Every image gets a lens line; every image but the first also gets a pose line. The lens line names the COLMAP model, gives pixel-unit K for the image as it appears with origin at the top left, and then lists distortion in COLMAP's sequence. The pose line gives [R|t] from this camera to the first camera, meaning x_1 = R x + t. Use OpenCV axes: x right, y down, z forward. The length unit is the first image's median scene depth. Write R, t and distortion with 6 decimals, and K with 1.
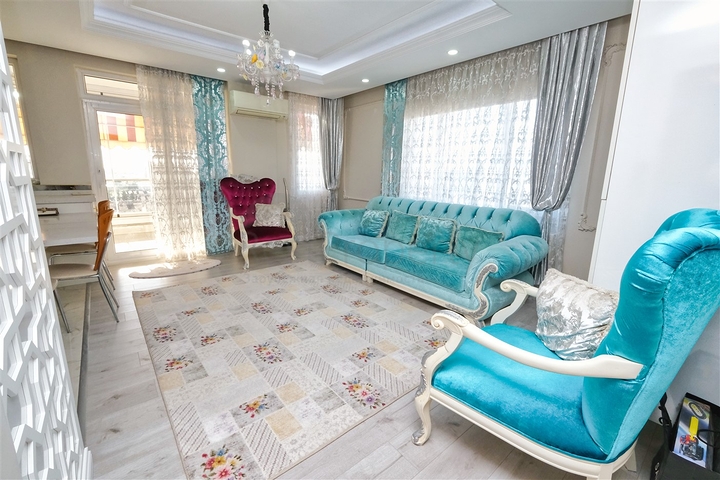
lens RADIAL K [[309.7, 0, 356.5], [0, 309.7, 238.8], [0, 0, 1]] dist [-0.003377, -0.000509]
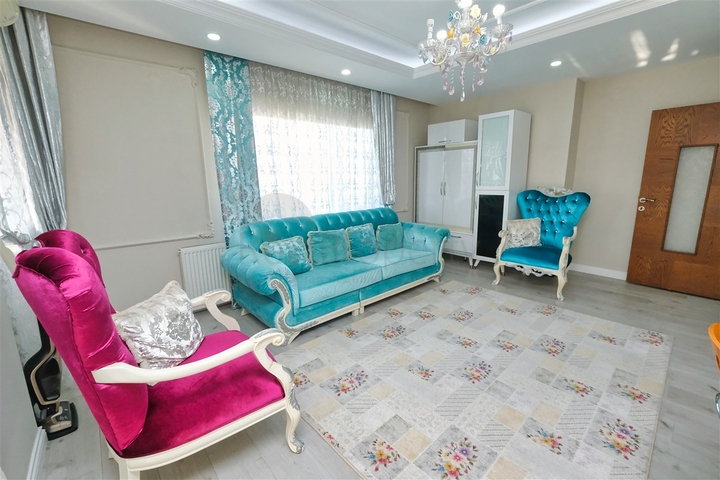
lens RADIAL K [[306.1, 0, 364.9], [0, 306.1, 238.6], [0, 0, 1]] dist [-0.014317, -0.000094]
pose [[-0.052374, -0.210425, 0.976206, -0.872609], [0.222601, 0.950492, 0.216825, -0.278543], [-0.973502, 0.228660, -0.002940, 1.106964]]
